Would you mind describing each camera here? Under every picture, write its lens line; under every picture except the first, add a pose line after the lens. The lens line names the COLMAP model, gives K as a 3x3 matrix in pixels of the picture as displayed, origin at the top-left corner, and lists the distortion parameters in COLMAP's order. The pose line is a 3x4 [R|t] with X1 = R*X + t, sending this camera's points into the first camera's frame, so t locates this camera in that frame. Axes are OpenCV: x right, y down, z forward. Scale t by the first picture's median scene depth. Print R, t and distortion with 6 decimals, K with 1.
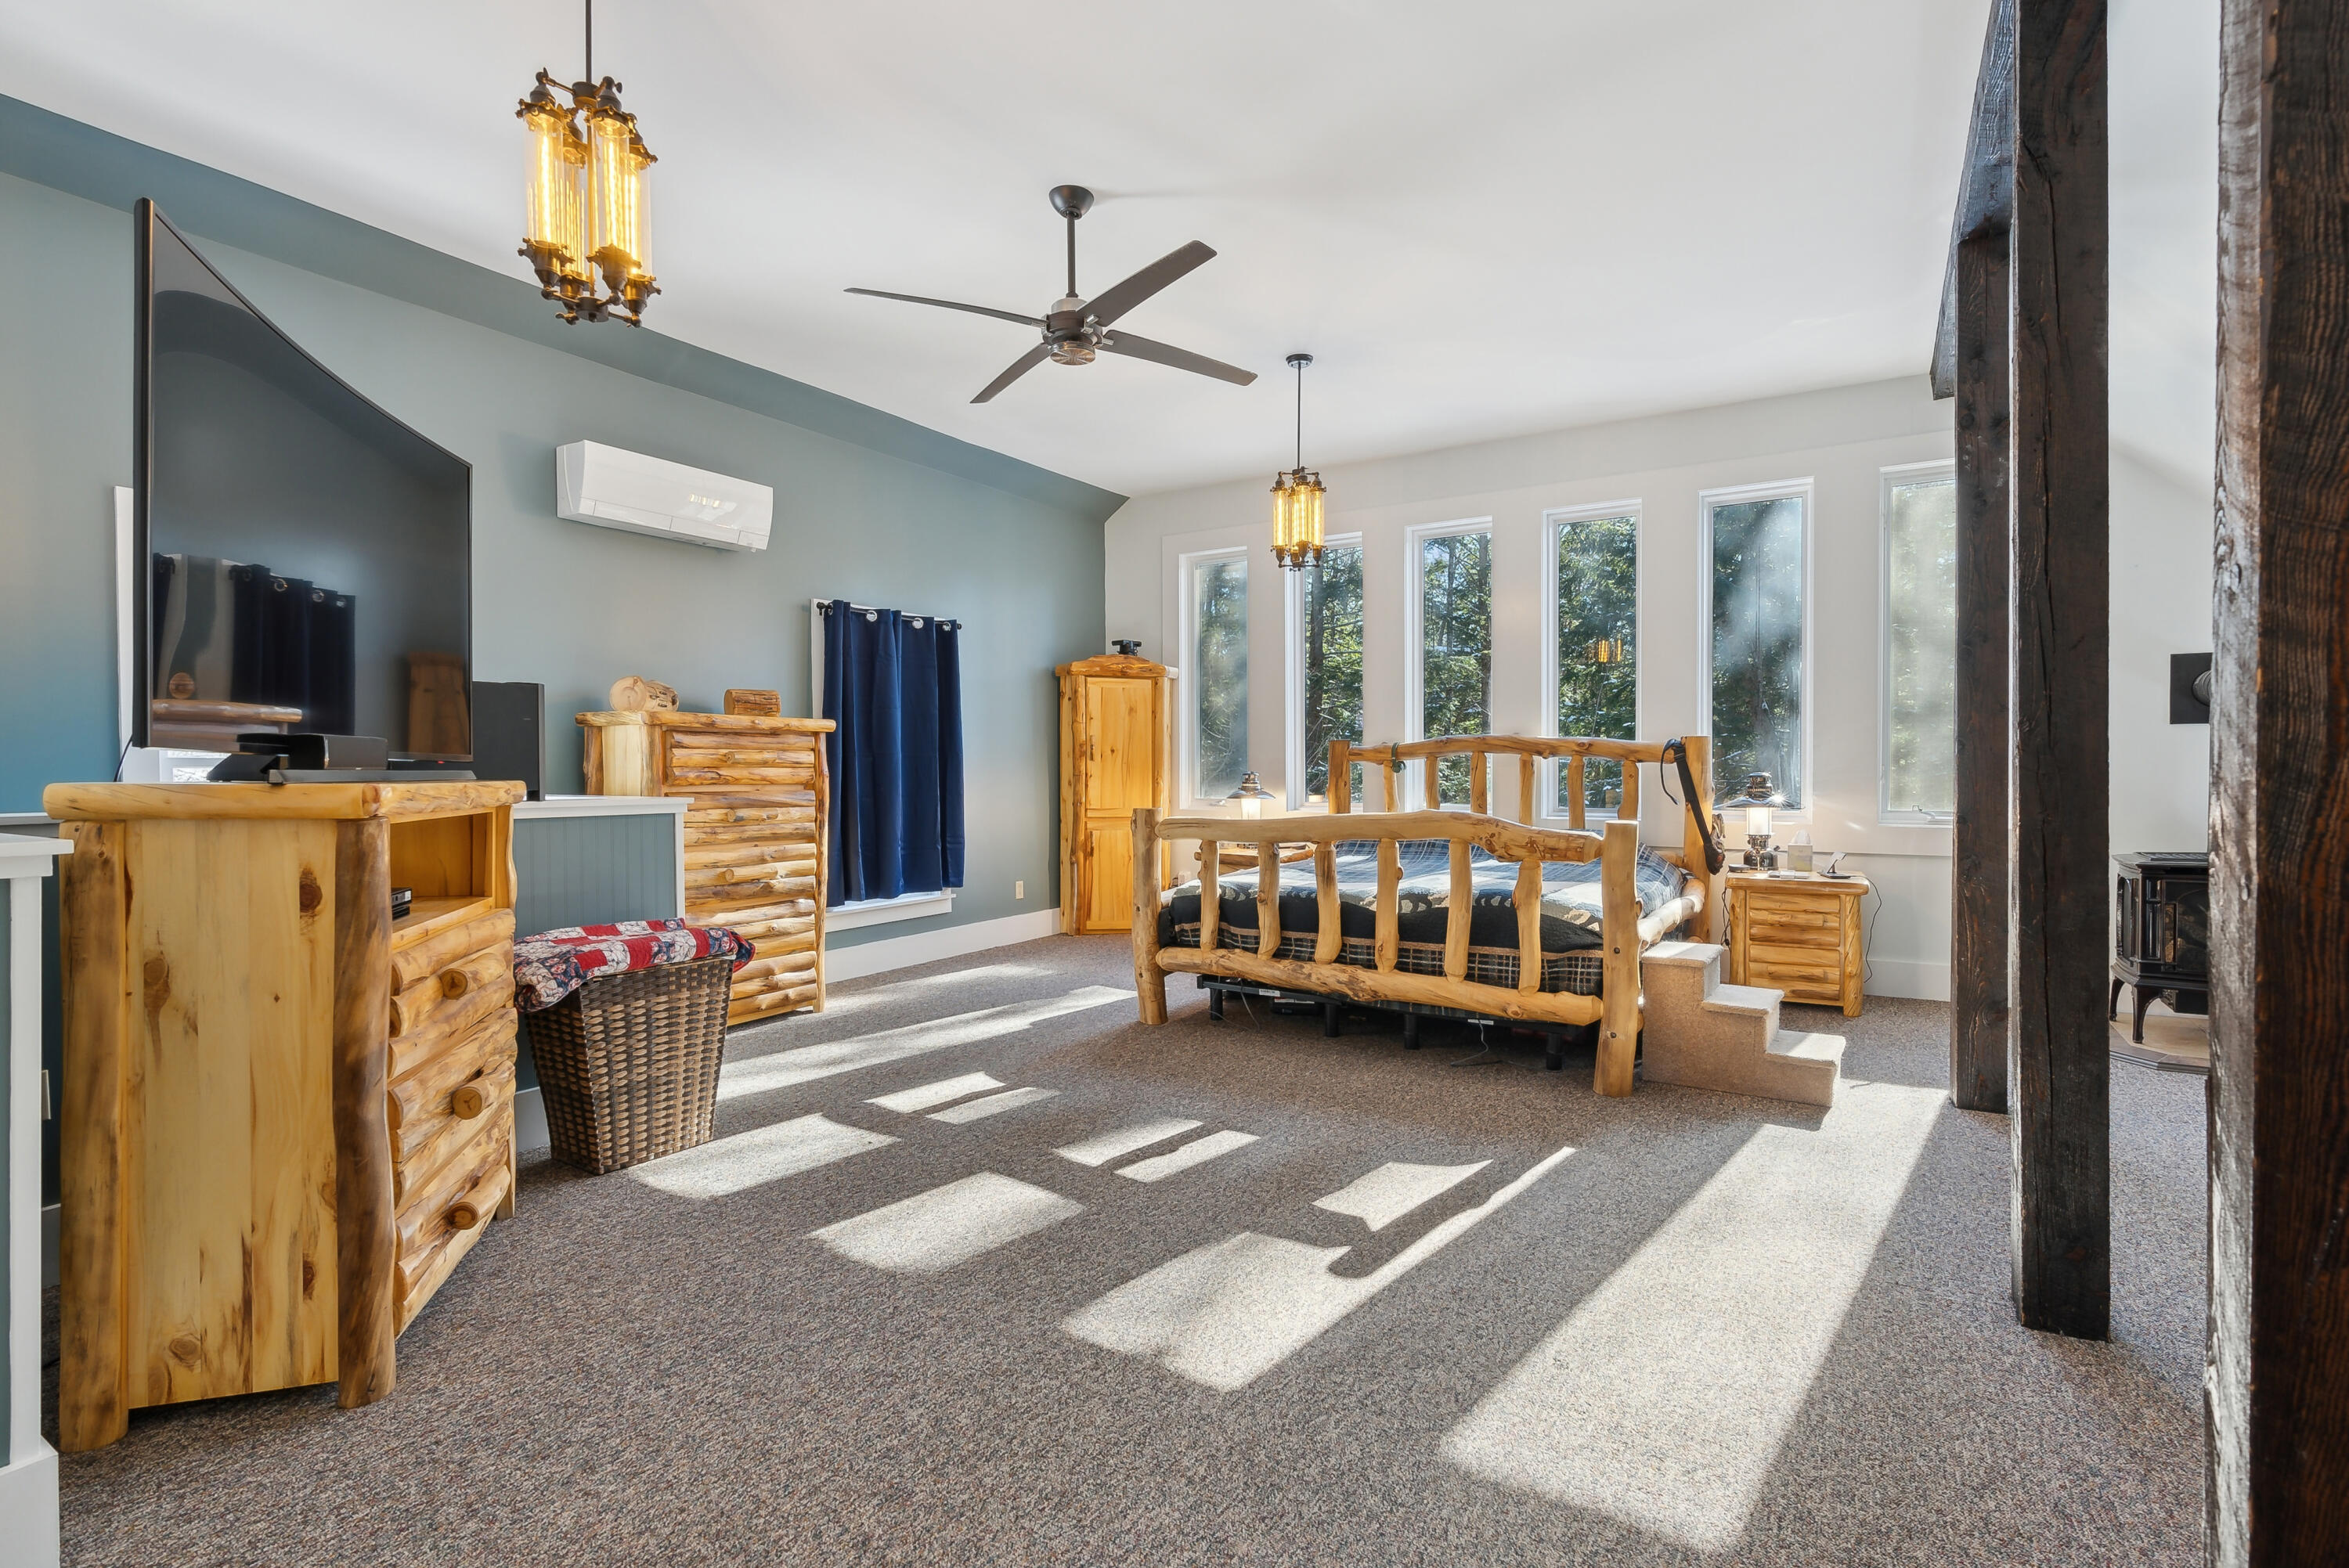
lens RADIAL K [[1087.5, 0, 1194.8], [0, 1087.5, 778.7], [0, 0, 1]] dist [-0.009900, -0.000445]
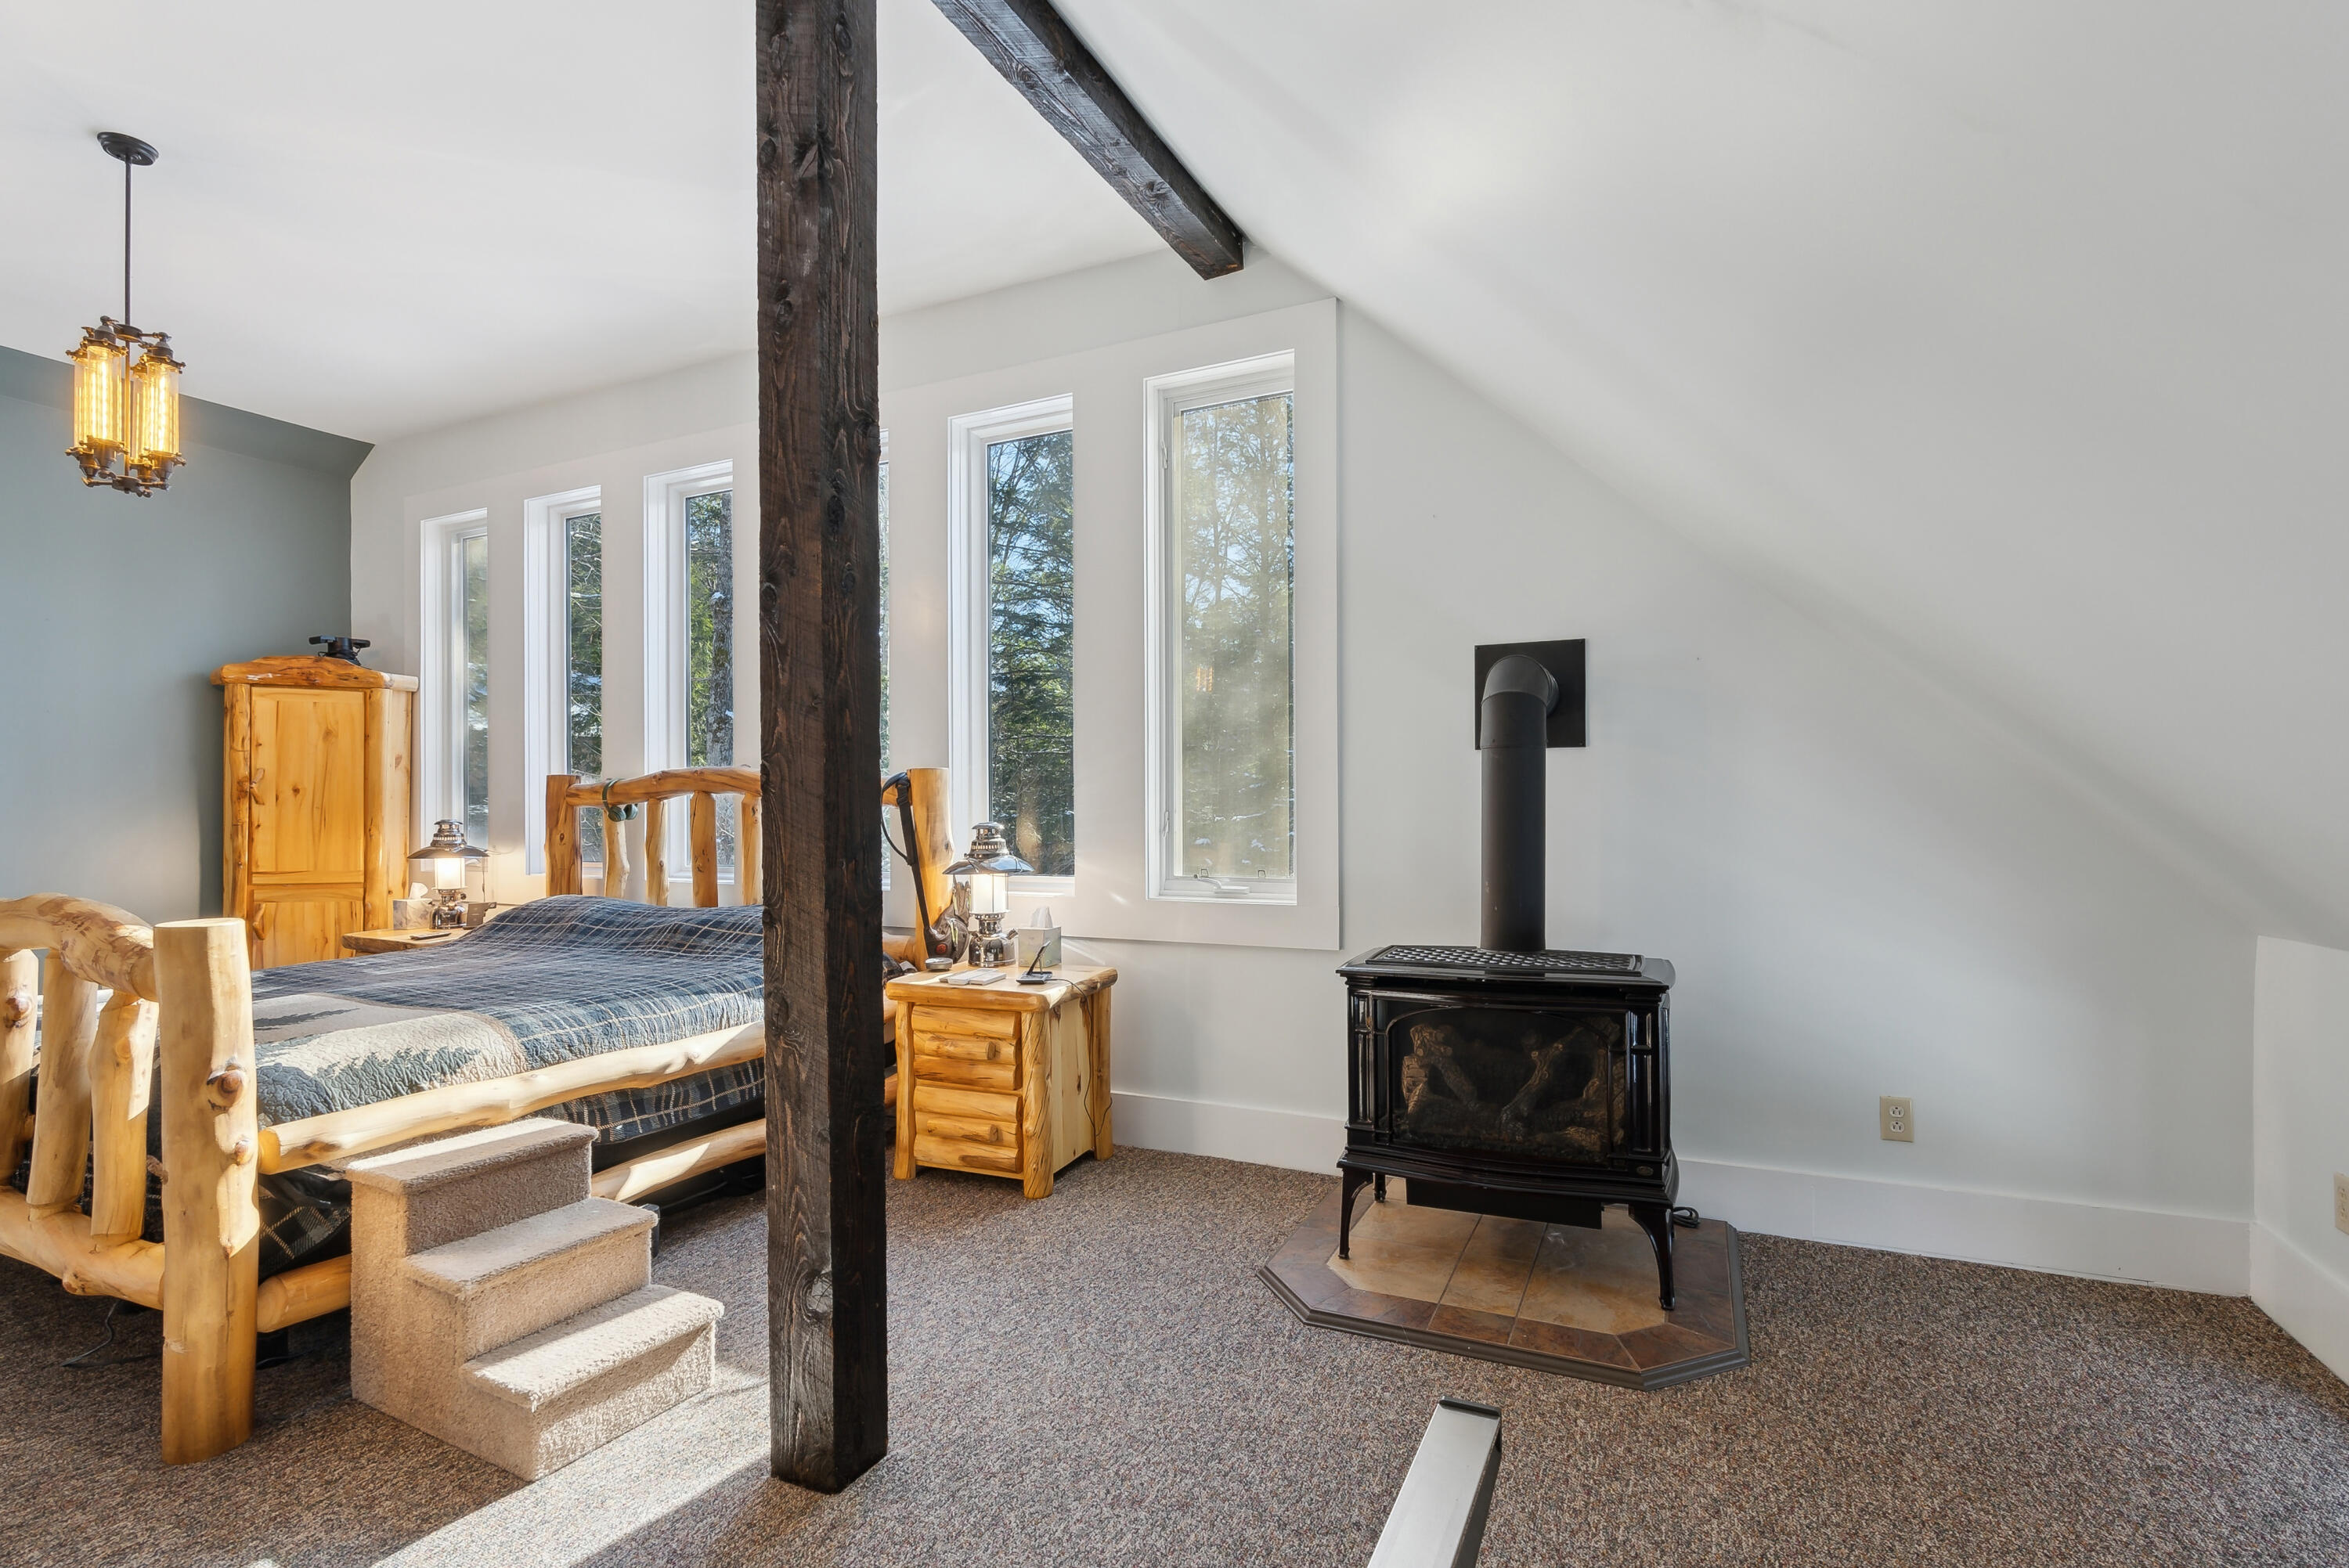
lens RADIAL K [[1087.5, 0, 1209.6], [0, 1087.5, 815.4], [0, 0, 1]] dist [-0.009900, -0.000445]
pose [[0.994012, -0.001472, 0.109258, 0.586793], [0.002104, 0.999982, -0.005669, -0.005677], [-0.109247, 0.005865, 0.993997, 0.309810]]
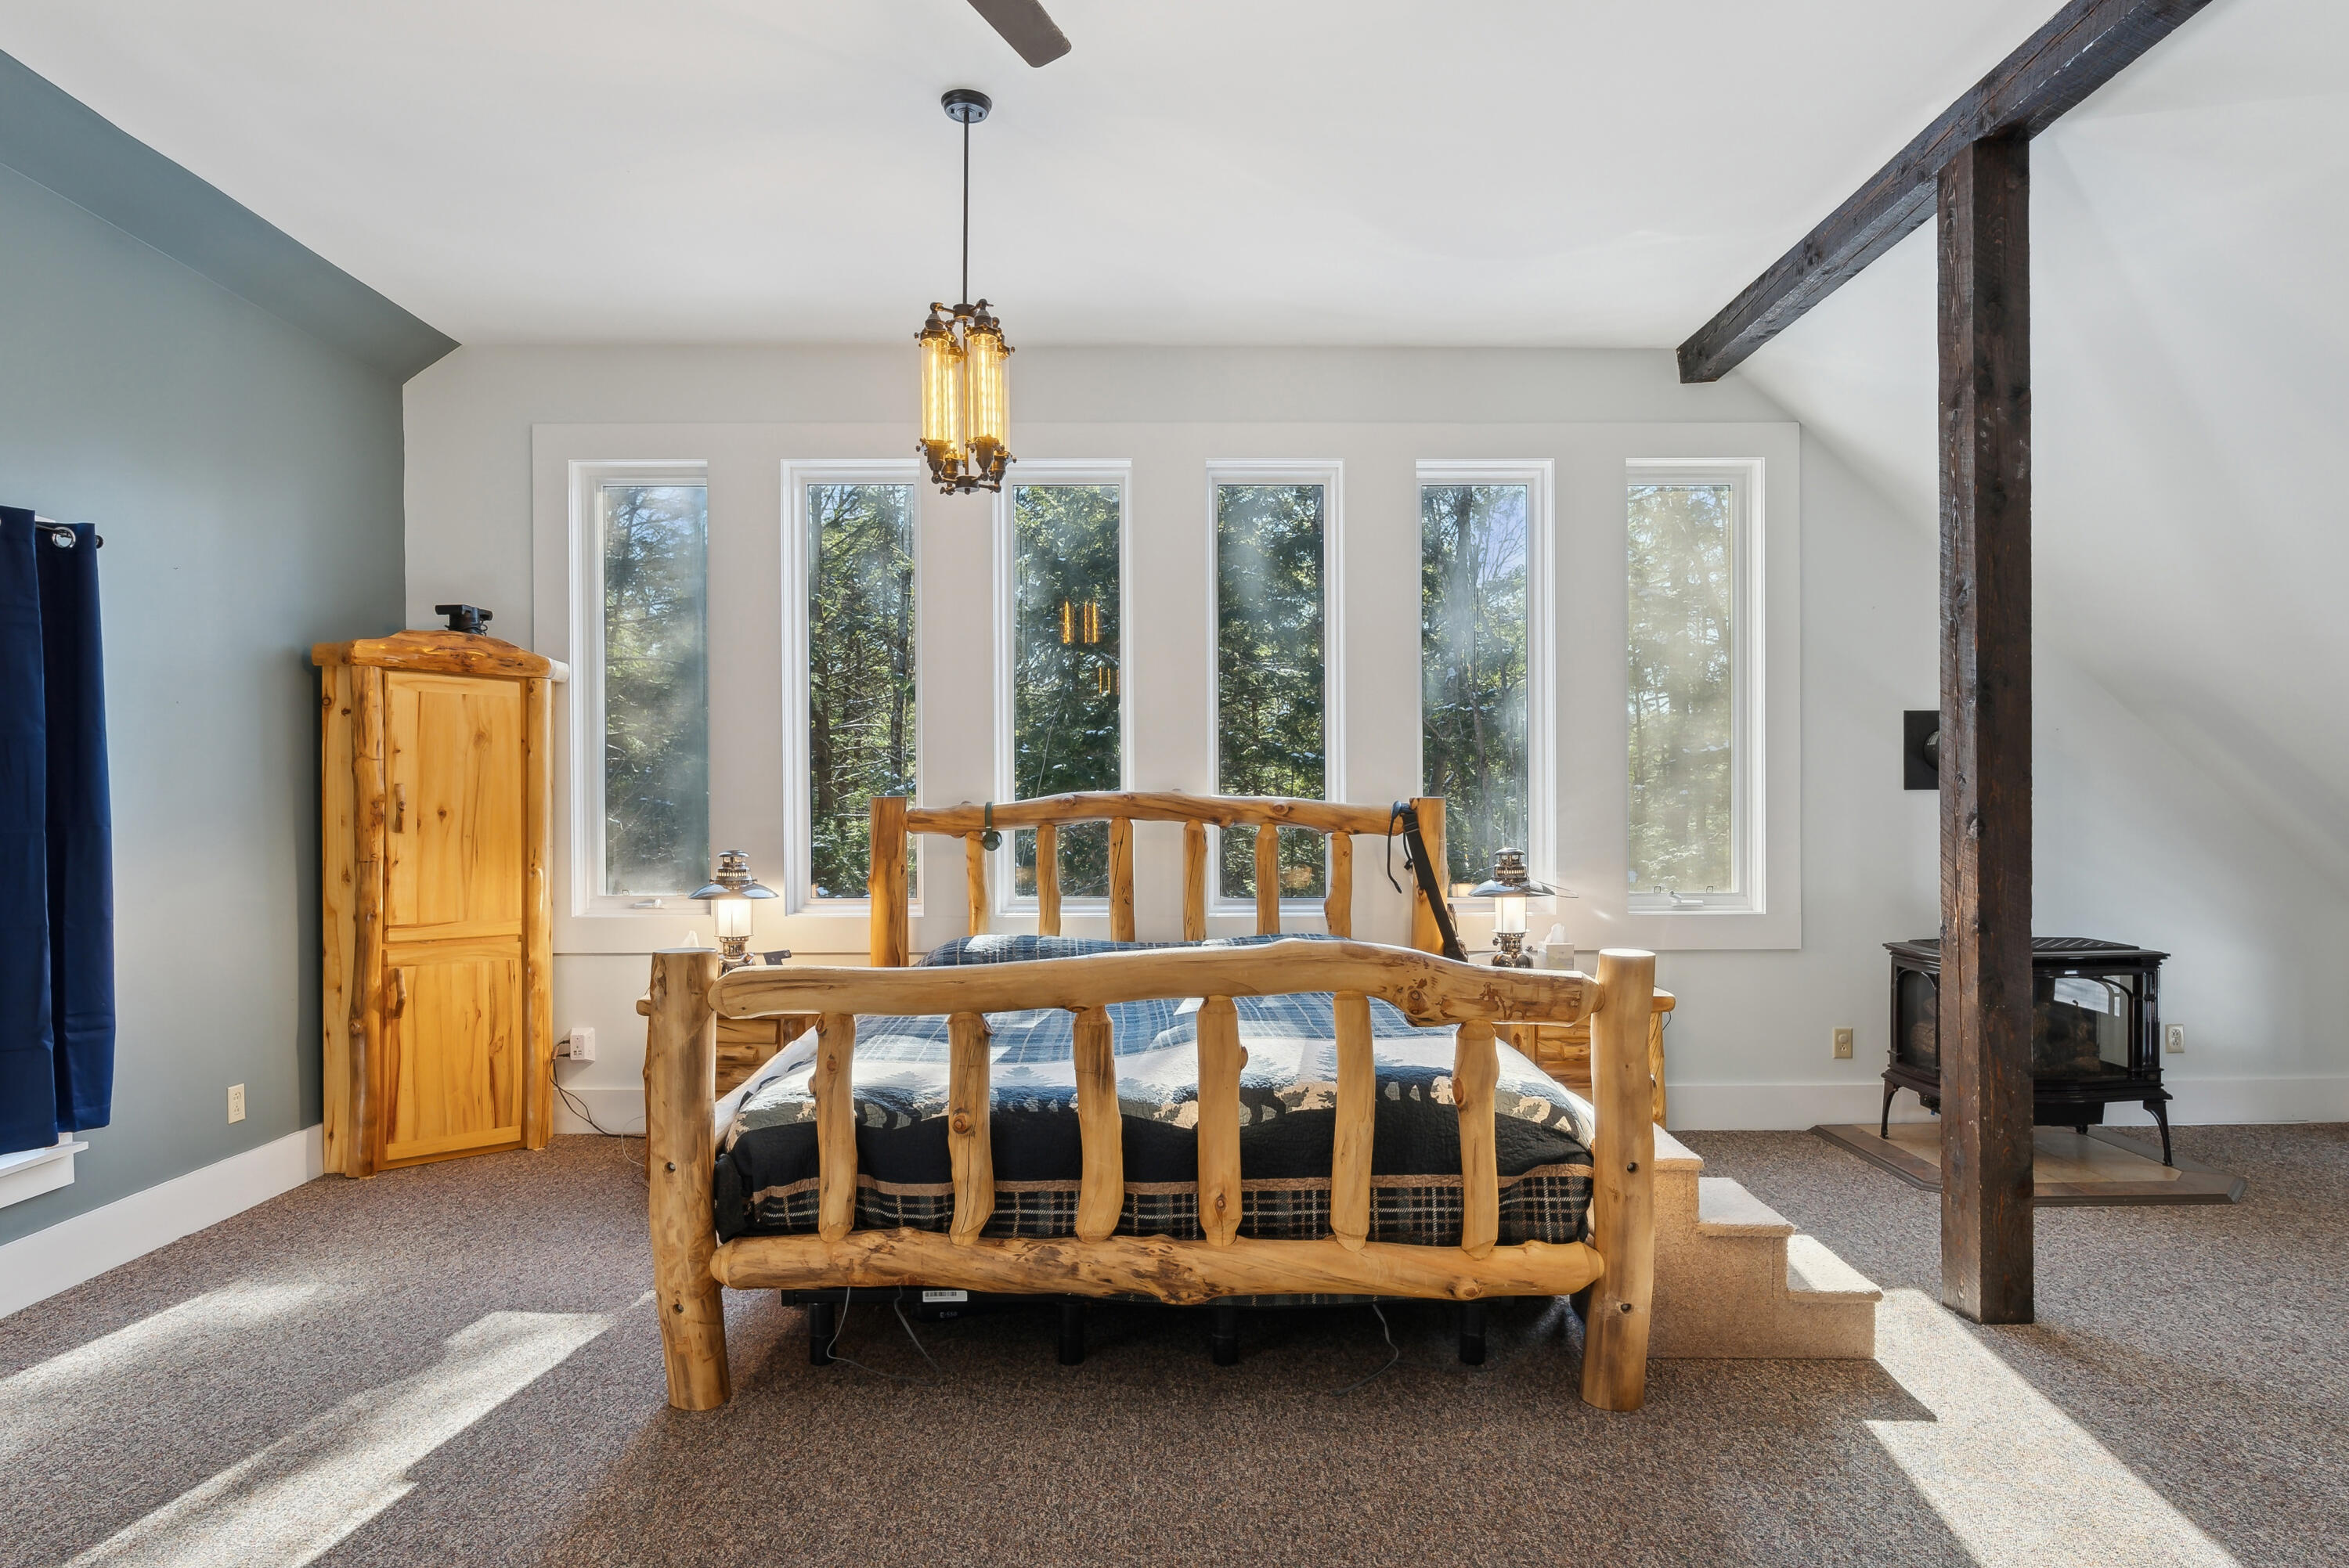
lens RADIAL K [[1326.1, 0, 1175.0], [0, 1326.1, 811.5], [0, 0, 1]] dist [0.001702, -0.001965]
pose [[0.846901, -0.000953, 0.531749, -0.154725], [0.006771, 0.999937, -0.008992, -0.024409], [-0.531707, 0.011216, 0.846854, 0.357380]]
